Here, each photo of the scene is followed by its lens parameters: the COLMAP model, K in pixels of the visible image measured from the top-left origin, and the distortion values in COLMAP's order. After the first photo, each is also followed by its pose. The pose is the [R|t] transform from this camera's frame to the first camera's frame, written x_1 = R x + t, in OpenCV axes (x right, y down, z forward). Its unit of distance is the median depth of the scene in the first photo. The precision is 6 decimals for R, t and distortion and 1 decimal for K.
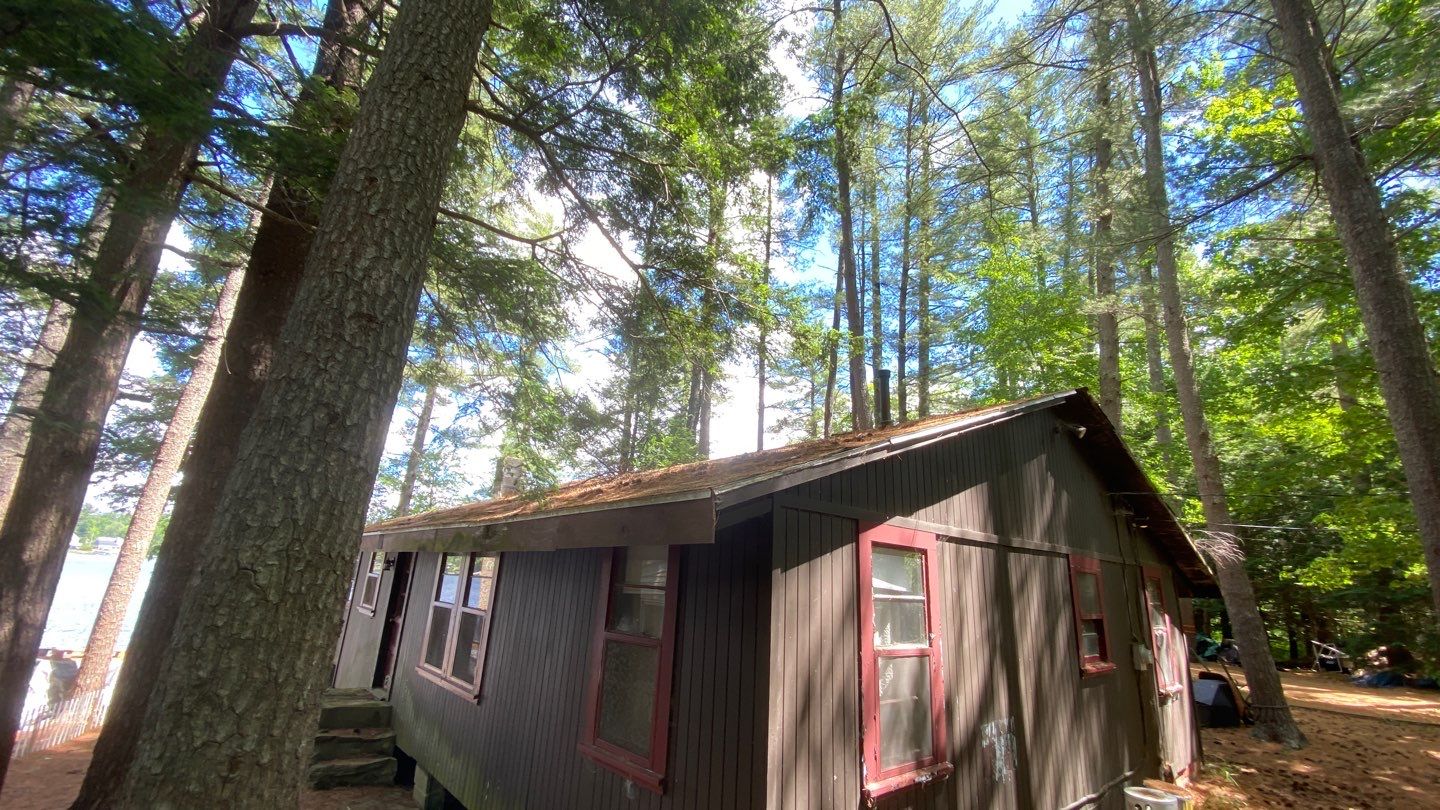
lens RADIAL K [[576.5, 0, 716.0], [0, 576.5, 402.8], [0, 0, 1]] dist [0.011065, -0.016364]
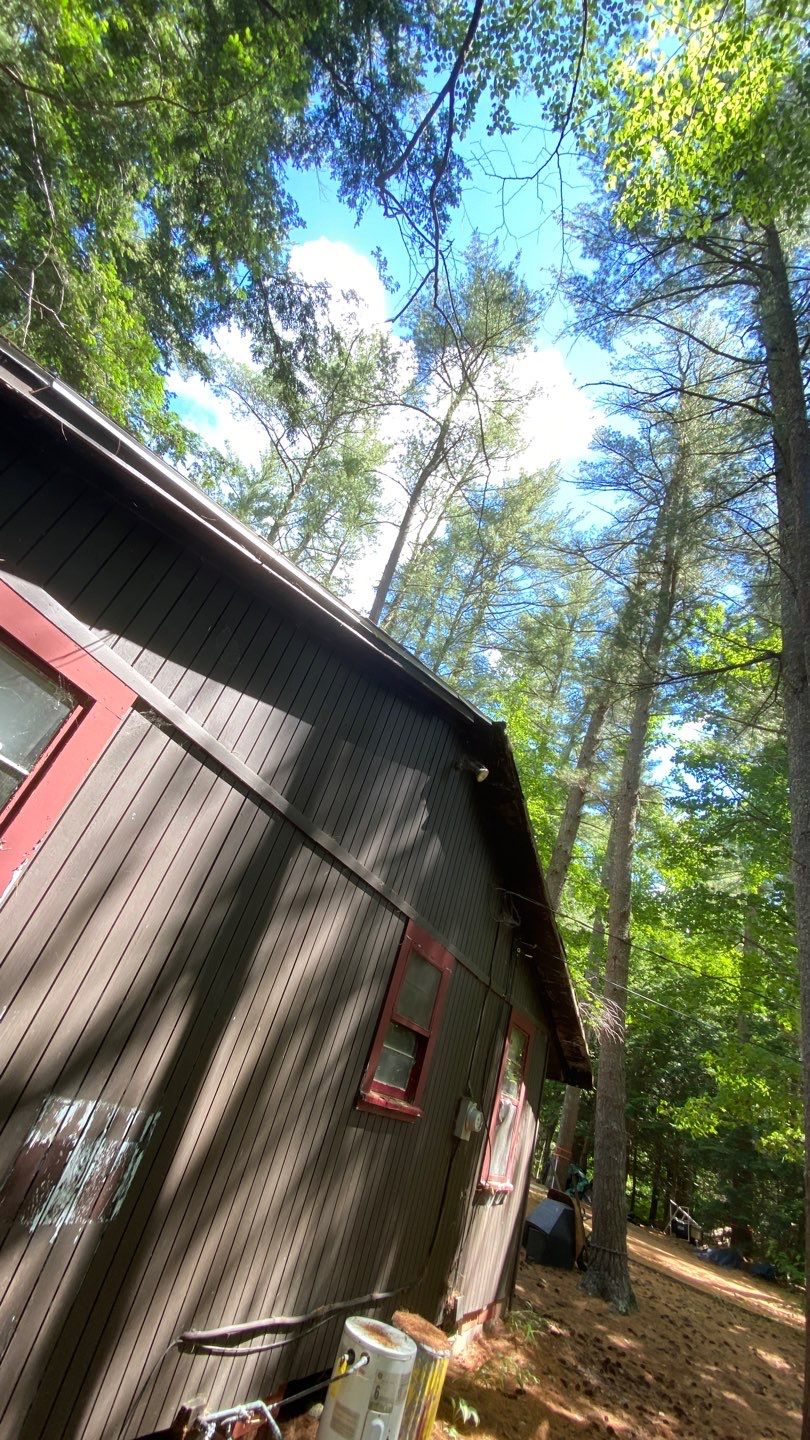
lens RADIAL K [[576.3, 0, 405.4], [0, 576.3, 722.6], [0, 0, 1]] dist [0.015754, -0.018034]
pose [[0.893395, 0.390731, 0.221754, 0.308971], [-0.339660, 0.910490, -0.235879, 0.183171], [-0.294070, 0.135412, 0.946143, 0.266147]]
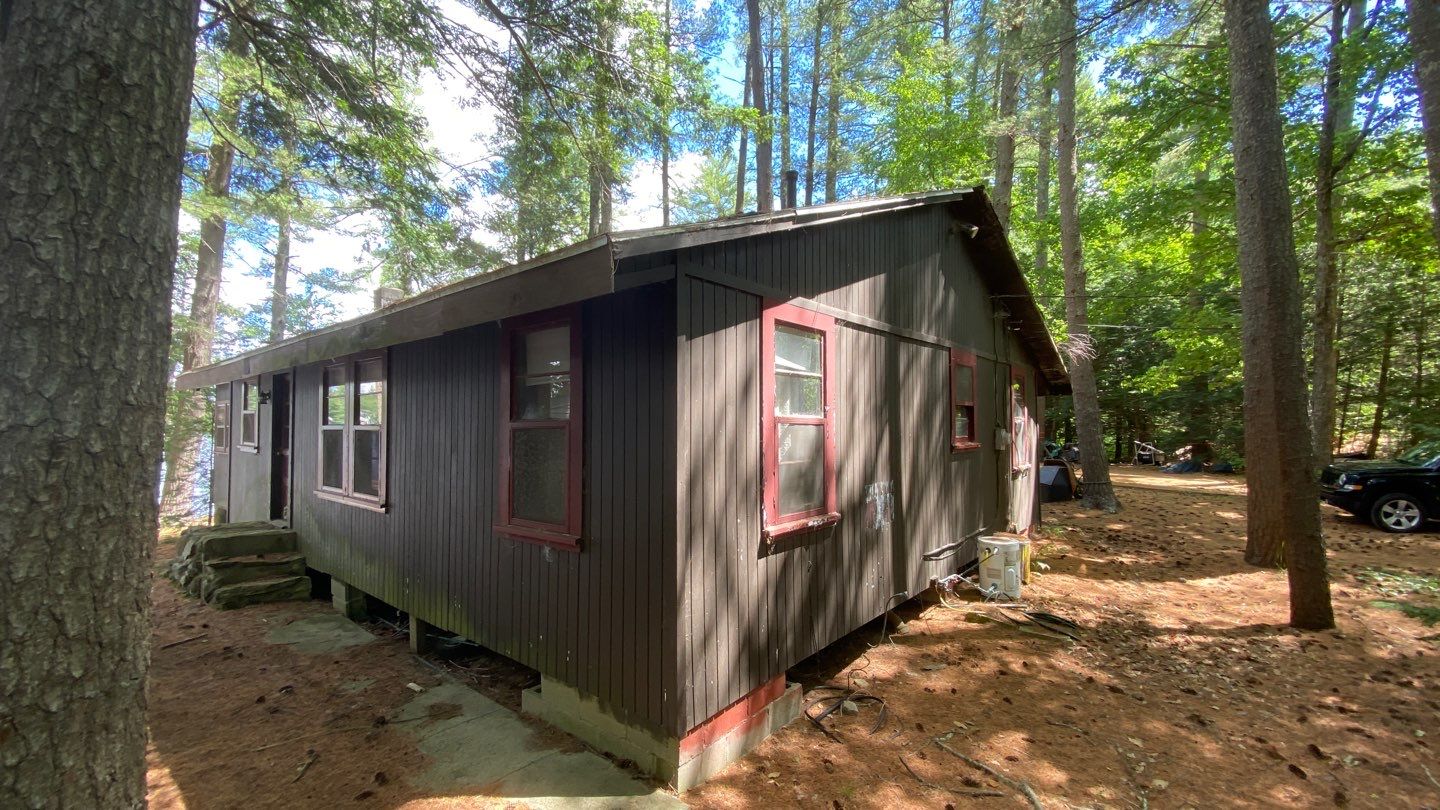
lens RADIAL K [[576.3, 0, 717.0], [0, 576.3, 402.6], [0, 0, 1]] dist [0.015754, -0.018034]
pose [[0.987015, -0.050679, 0.152423, 0.004150], [0.010375, 0.967057, 0.254350, 0.069117], [-0.160292, -0.249466, 0.955025, 0.006043]]
